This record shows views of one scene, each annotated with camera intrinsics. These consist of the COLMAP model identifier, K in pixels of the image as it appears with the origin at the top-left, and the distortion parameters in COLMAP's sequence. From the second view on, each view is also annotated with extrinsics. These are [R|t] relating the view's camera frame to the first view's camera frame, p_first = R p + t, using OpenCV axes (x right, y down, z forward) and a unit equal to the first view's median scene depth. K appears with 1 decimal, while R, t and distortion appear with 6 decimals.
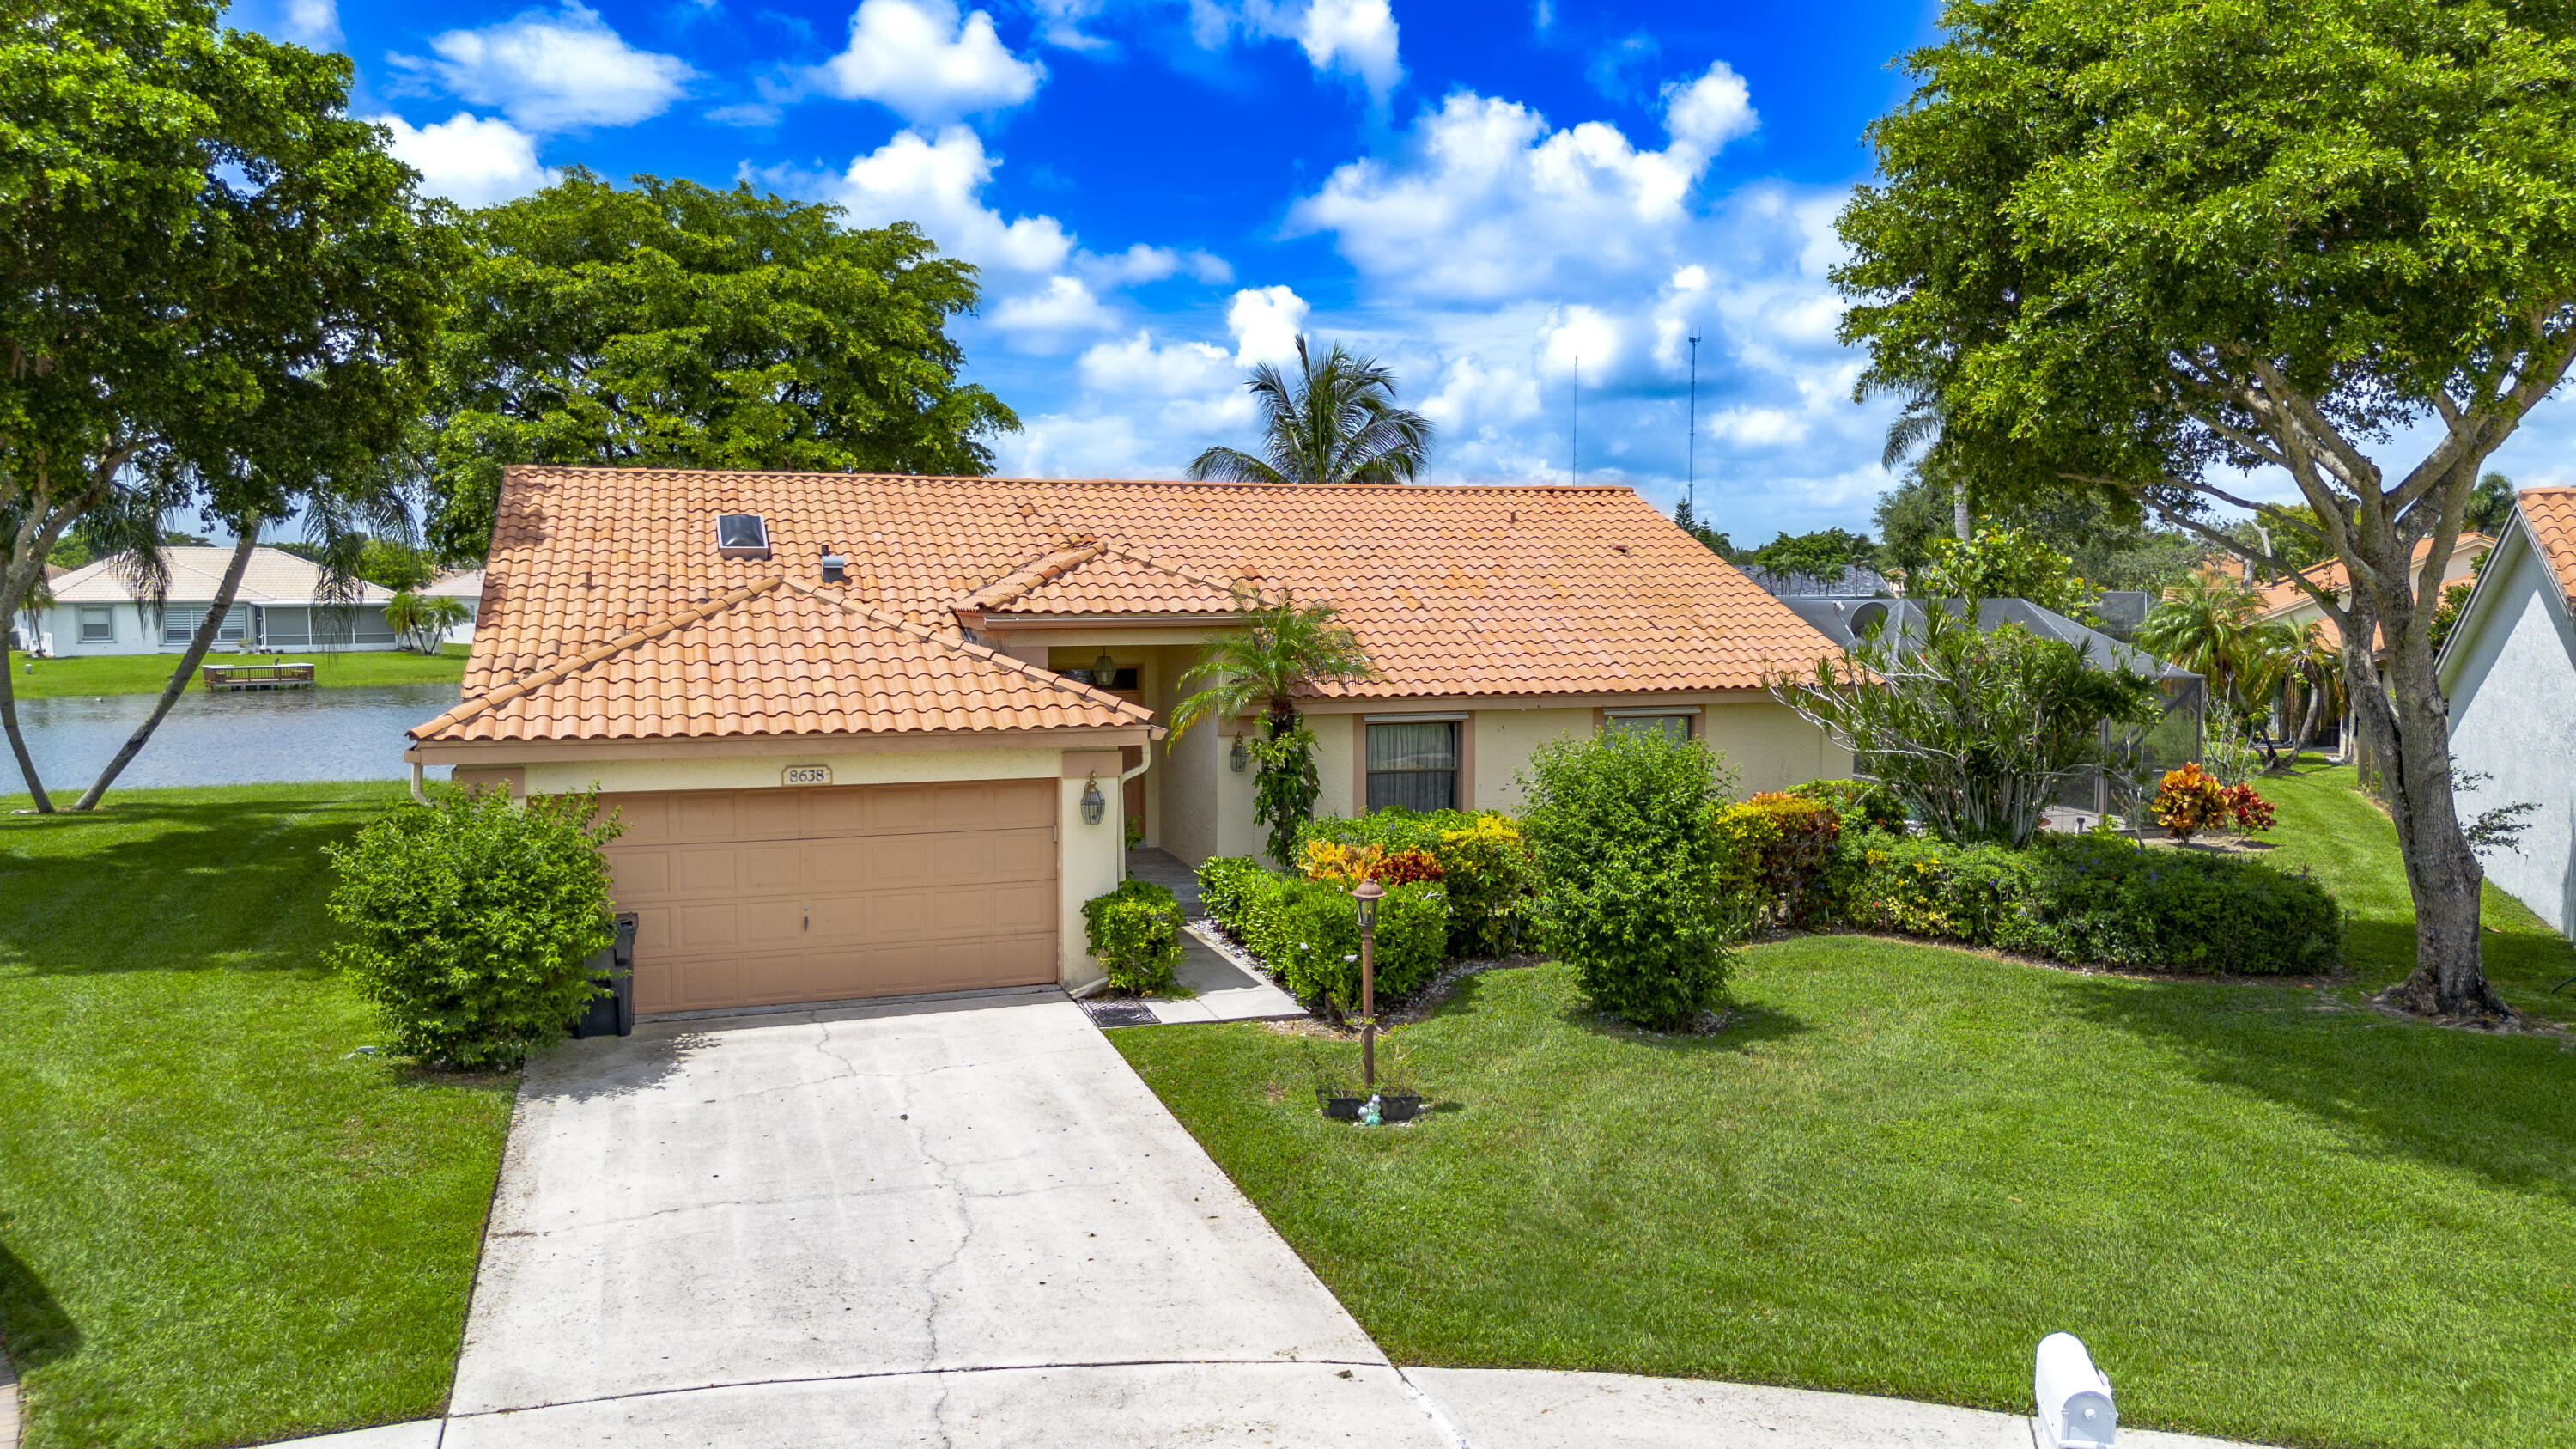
lens RADIAL K [[1824.7, 0, 1288.0], [0, 1824.7, 724.5], [0, 0, 1]] dist [0.086415, -0.089212]
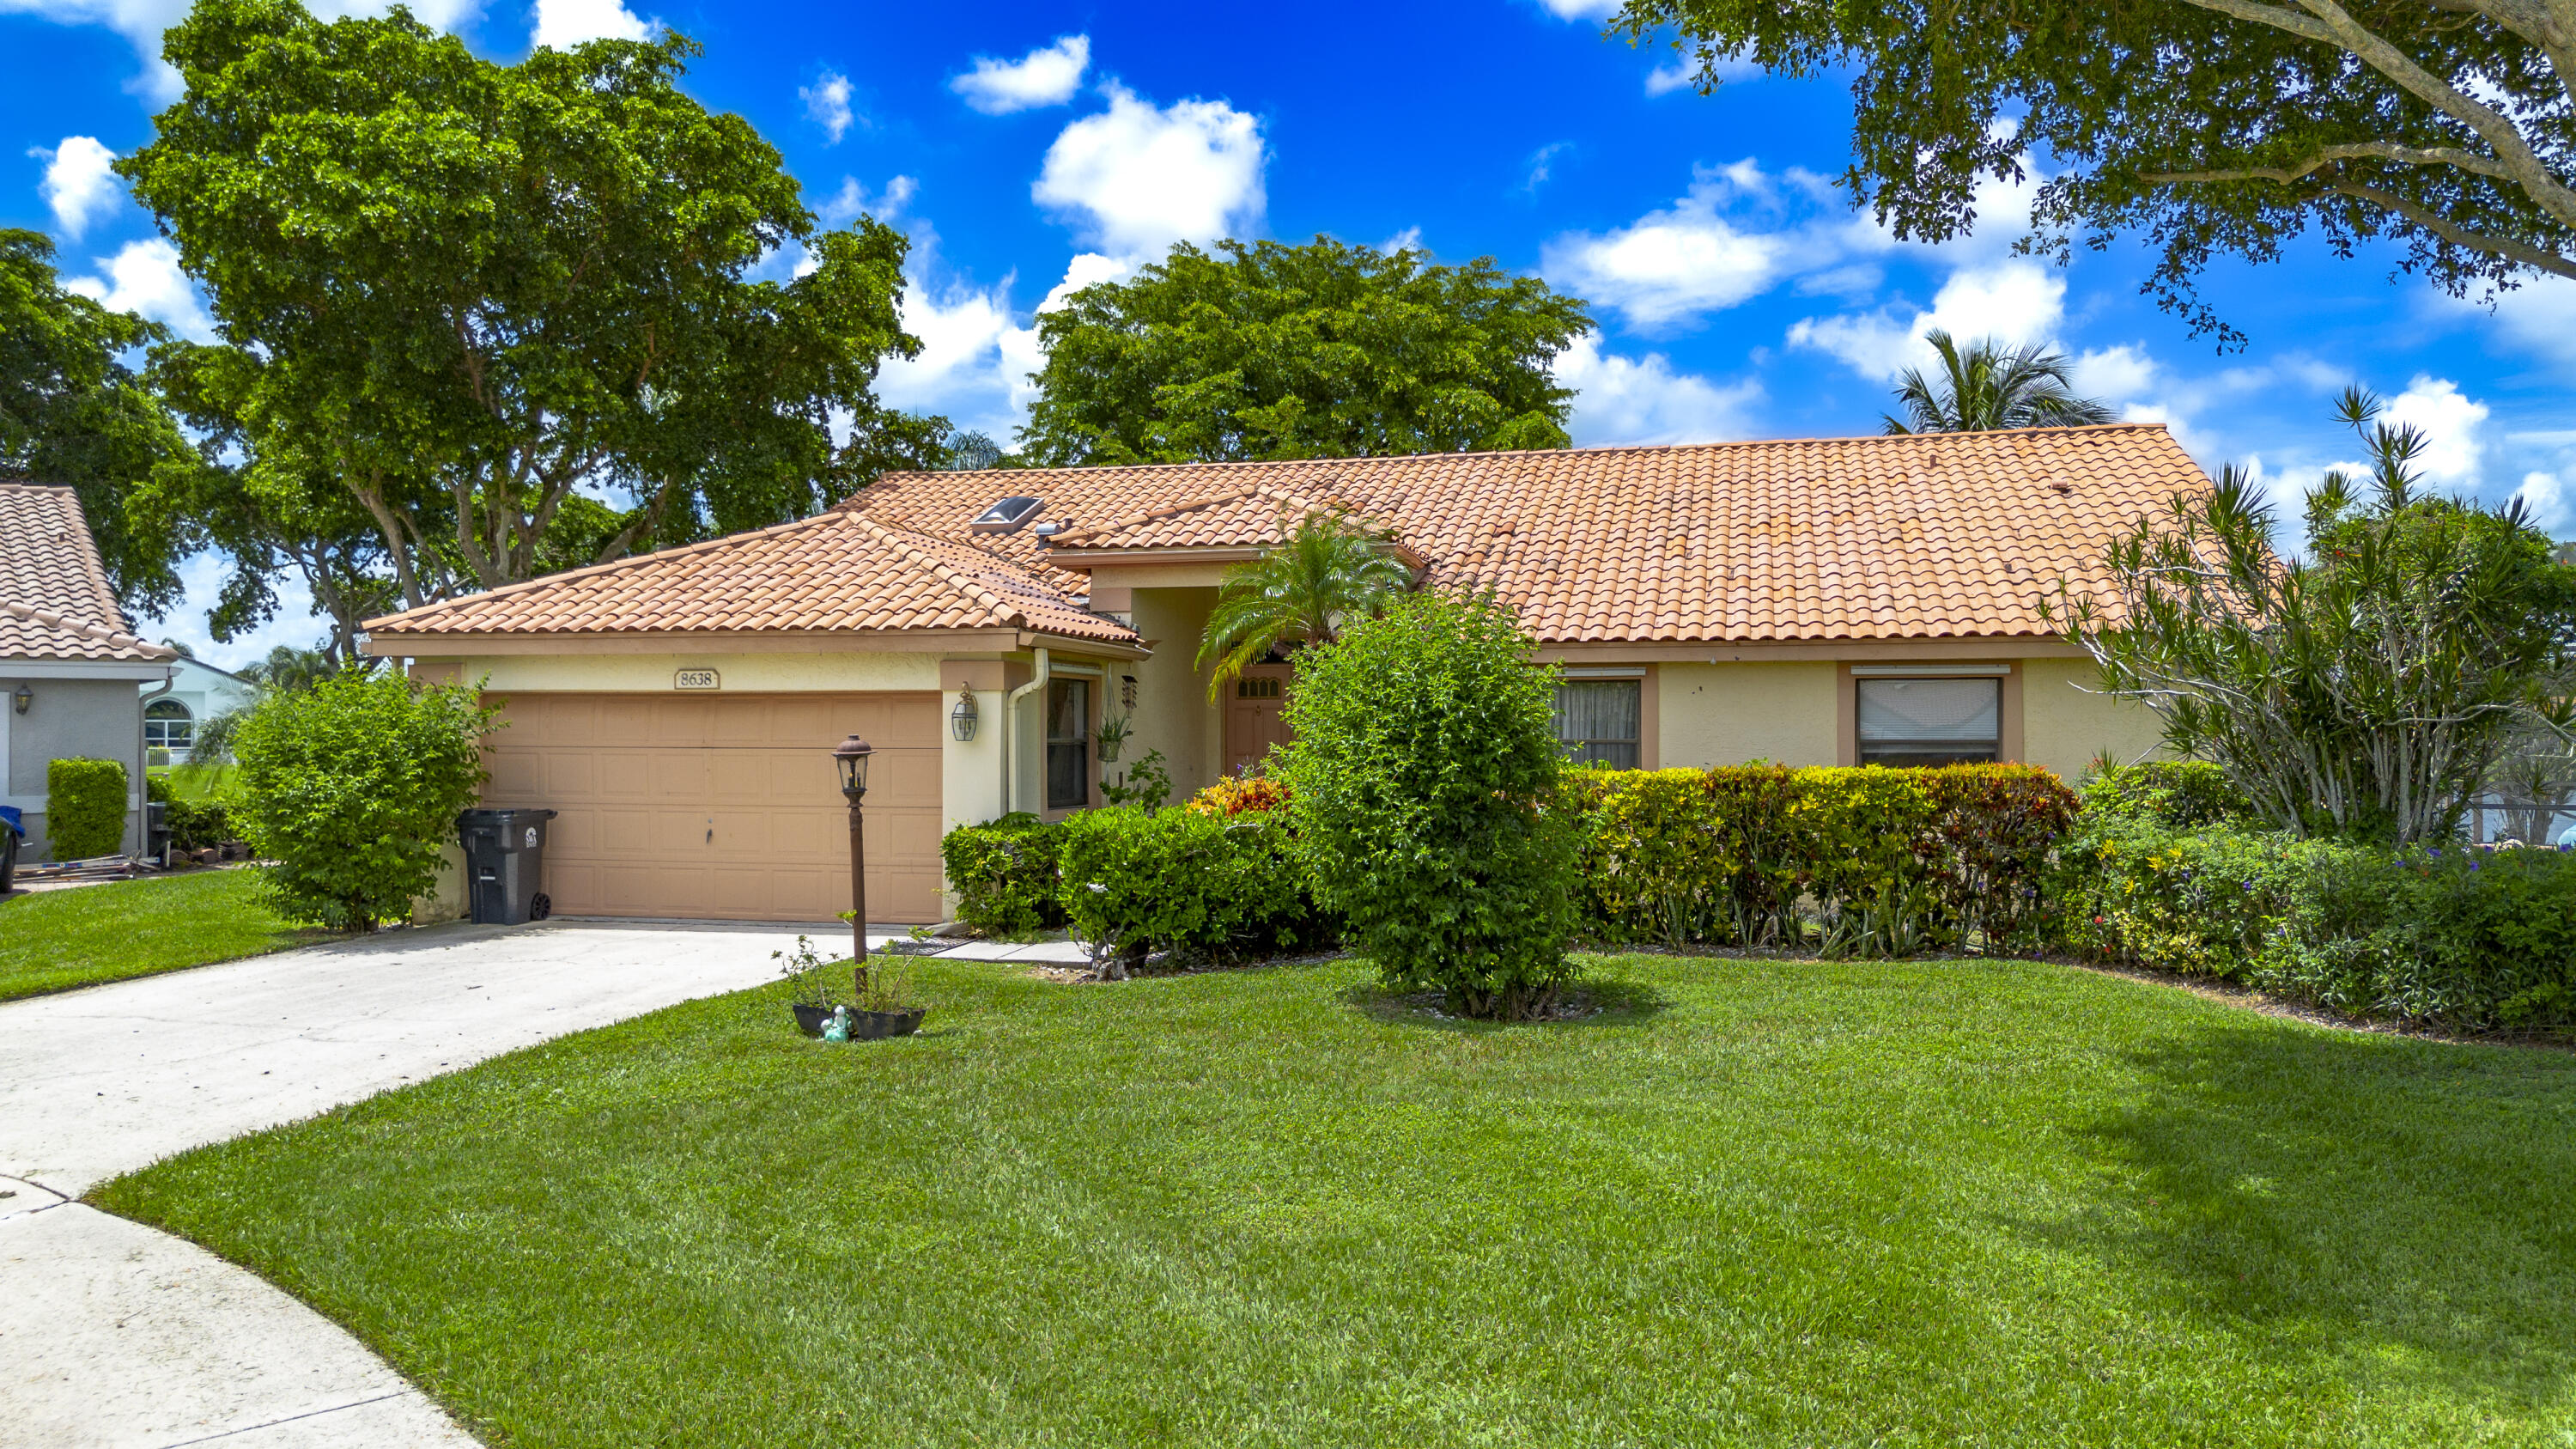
lens RADIAL K [[1824.7, 0, 1288.0], [0, 1824.7, 724.5], [0, 0, 1]] dist [0.086415, -0.089212]
pose [[0.839853, -0.001427, -0.542812, 0.480318], [-0.044298, 0.996481, -0.071159, 0.097318], [0.541003, 0.083809, 0.836834, 0.322927]]
